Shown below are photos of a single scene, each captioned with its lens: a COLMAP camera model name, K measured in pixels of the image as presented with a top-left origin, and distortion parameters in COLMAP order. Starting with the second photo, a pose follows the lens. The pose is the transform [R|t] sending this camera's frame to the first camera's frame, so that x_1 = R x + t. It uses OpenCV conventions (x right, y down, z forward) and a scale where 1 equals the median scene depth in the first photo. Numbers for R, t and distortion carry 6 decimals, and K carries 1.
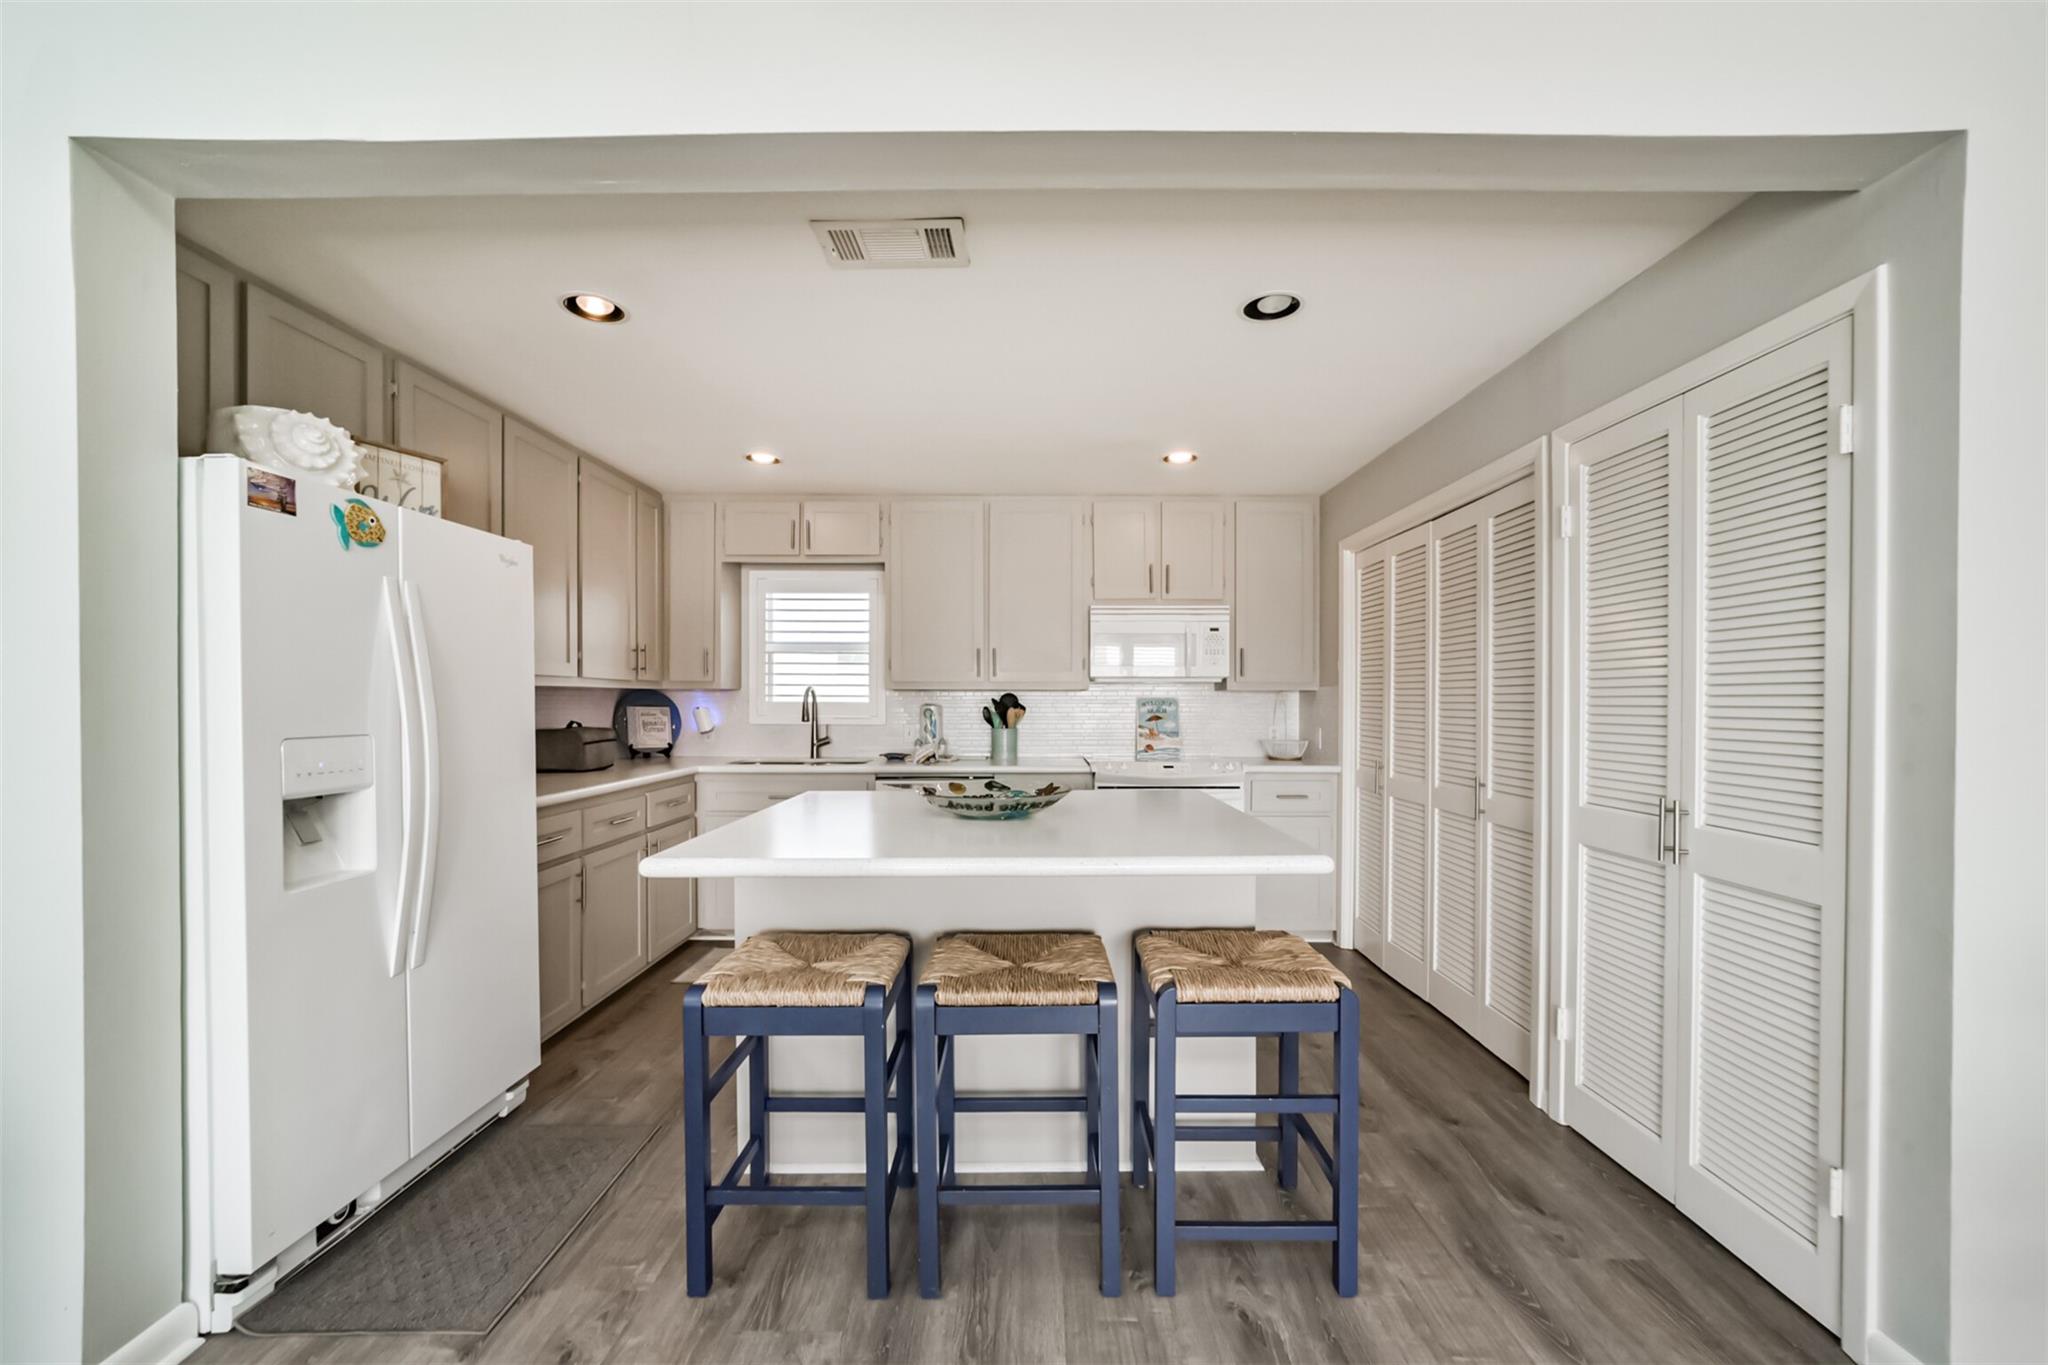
lens RADIAL K [[789.4, 0, 1027.1], [0, 789.4, 707.1], [0, 0, 1]] dist [-0.023493, 0.009703]
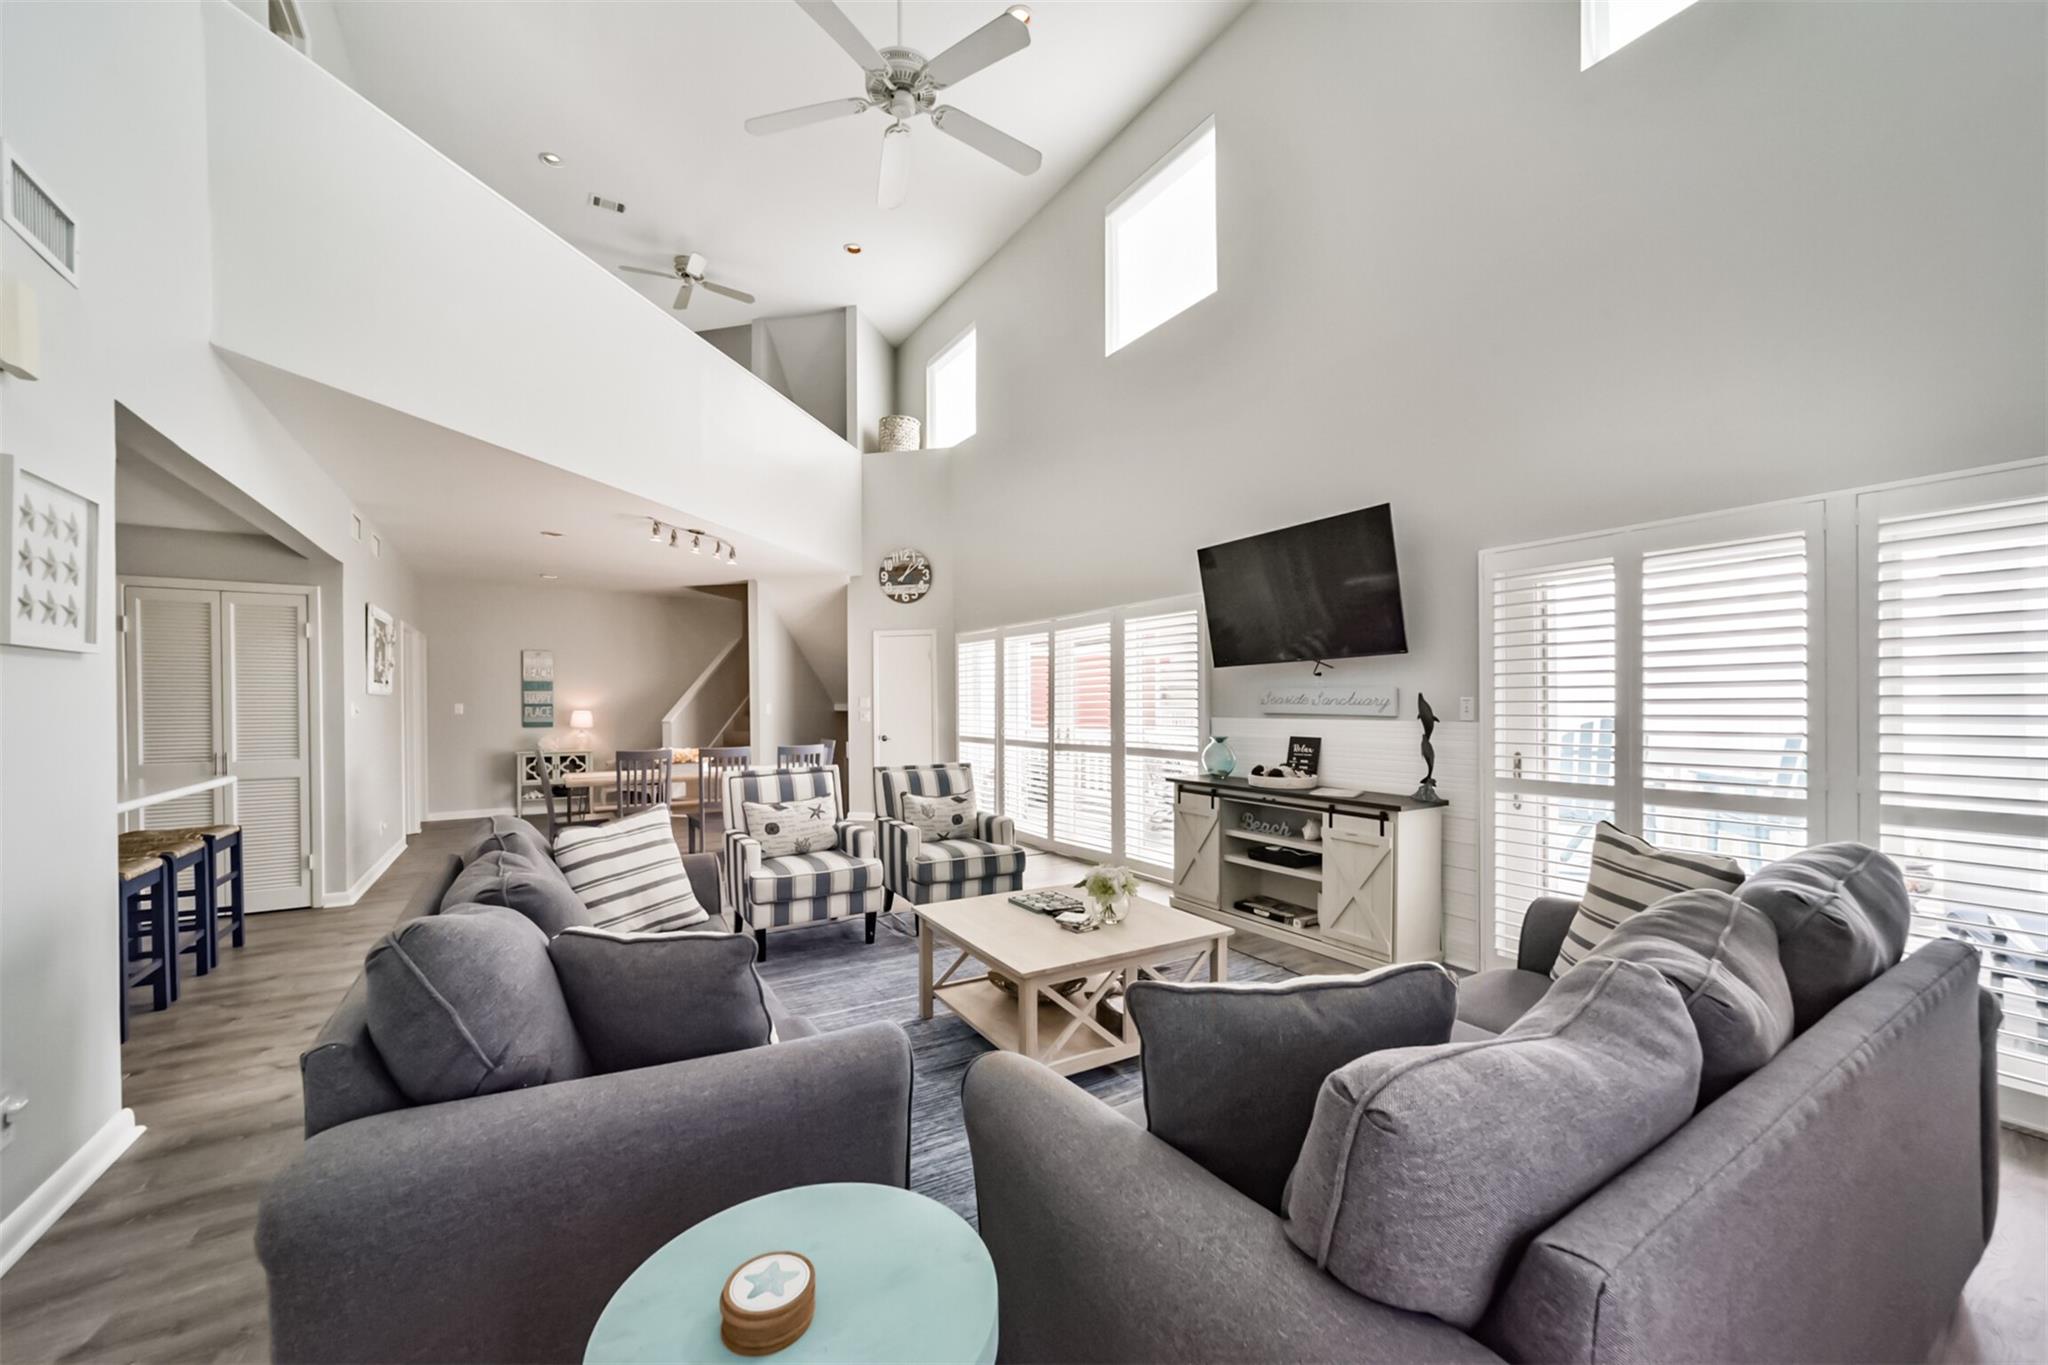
lens RADIAL K [[789.4, 0, 1027.1], [0, 789.4, 707.1], [0, 0, 1]] dist [-0.023493, 0.009703]
pose [[-0.530660, -0.002646, 0.847581, -1.174453], [0.012425, 0.999863, 0.010900, -0.009357], [-0.847494, 0.016316, -0.530555, 0.058245]]
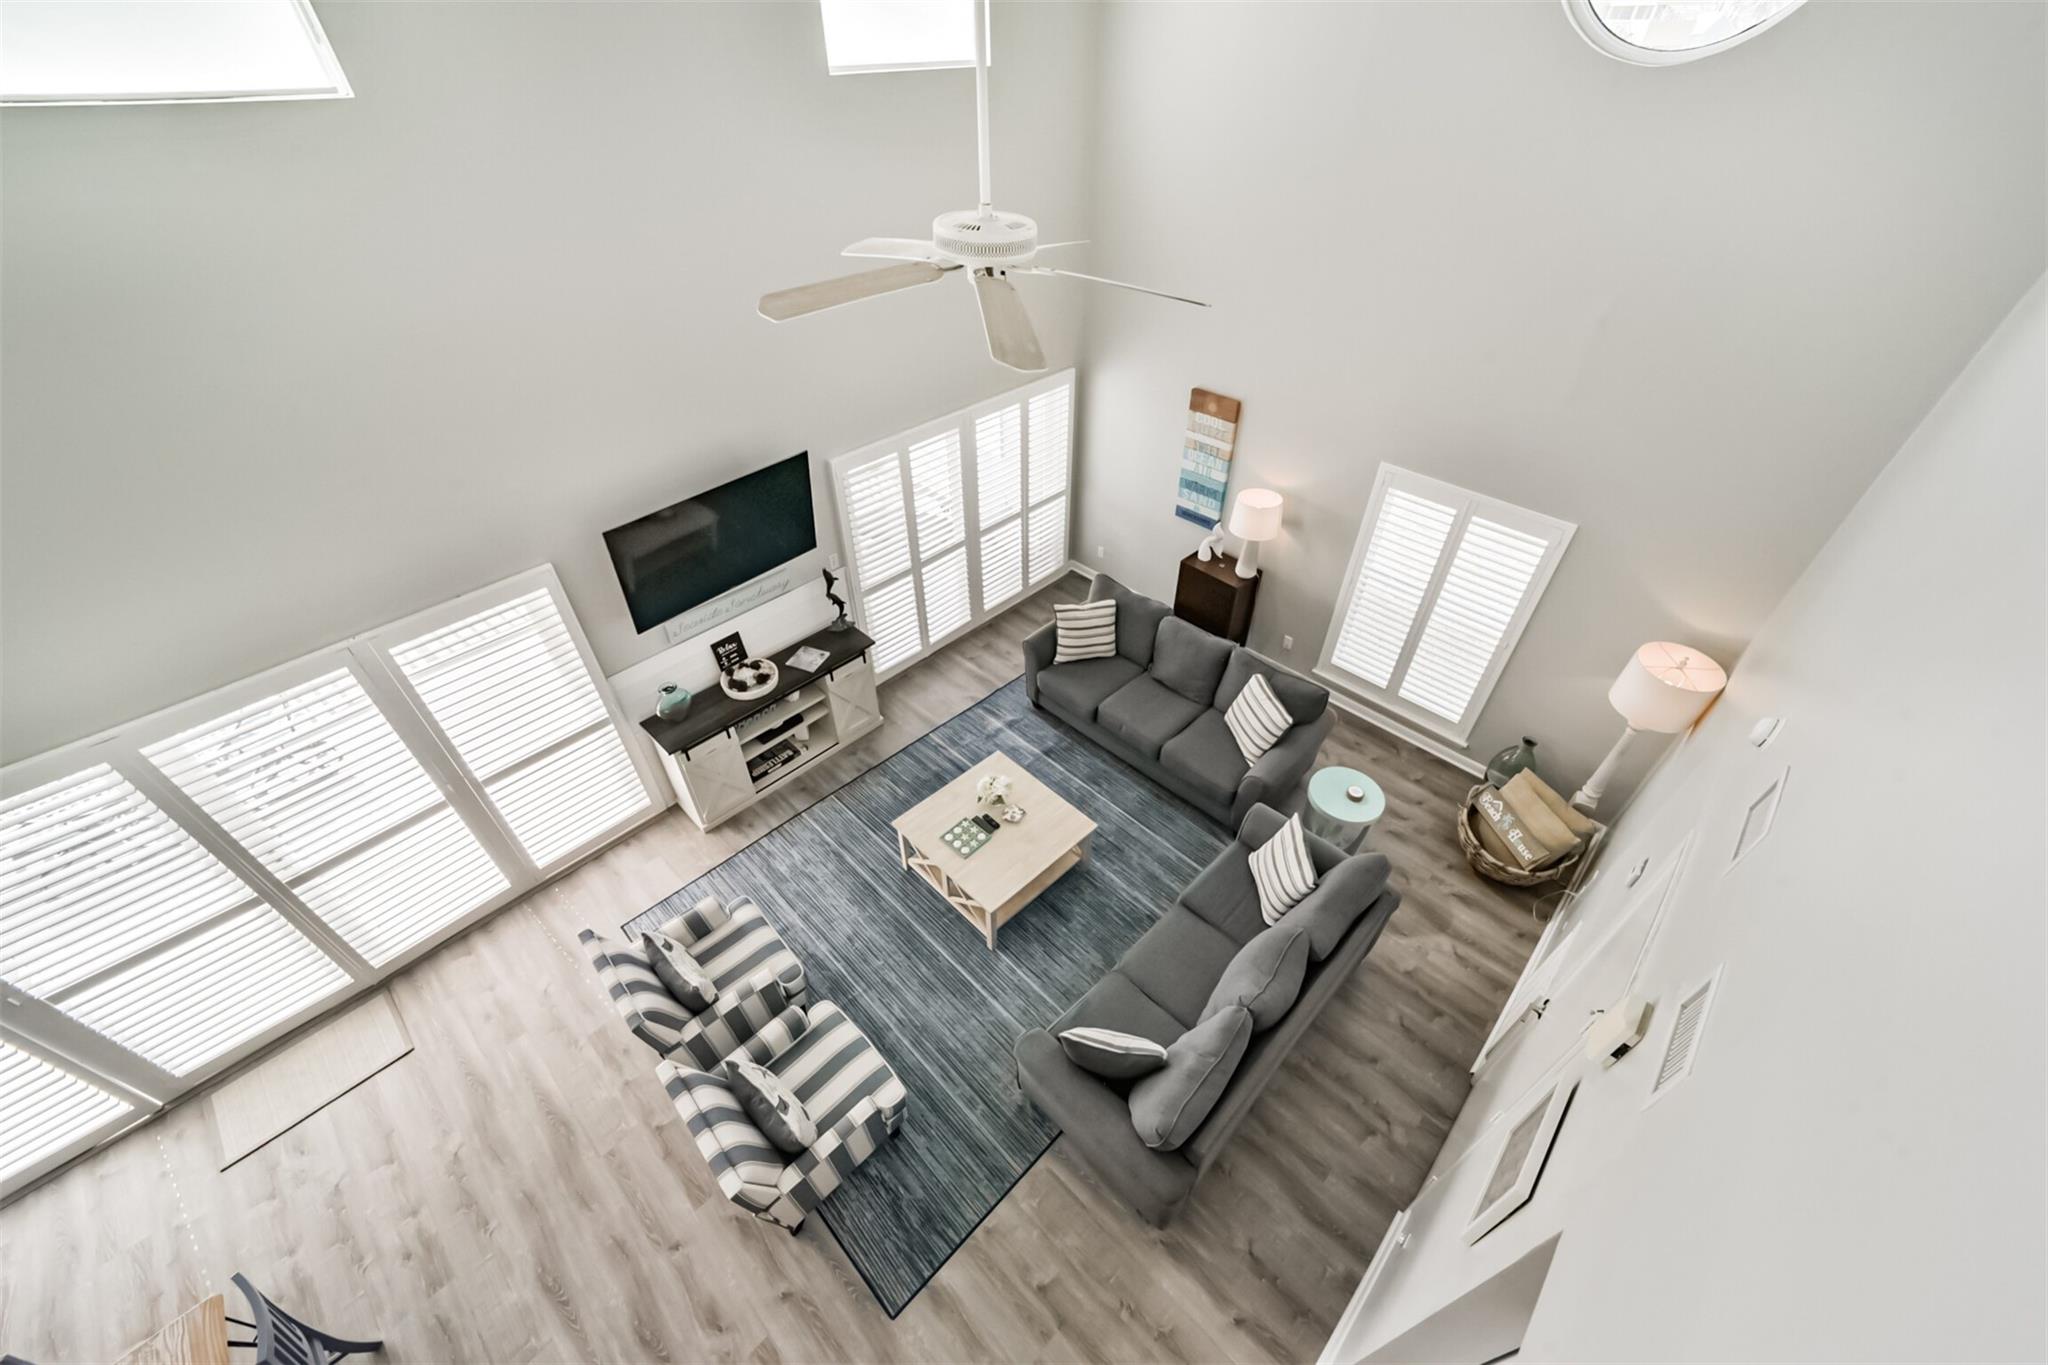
lens RADIAL K [[783.4, 0, 1030.4], [0, 783.4, 697.8], [0, 0, 1]] dist [-0.022309, 0.009908]
pose [[-0.688834, 0.479033, -0.544091, -0.098623], [-0.012615, 0.742520, 0.669705, -0.700066], [0.724809, 0.468180, -0.505430, 0.176423]]
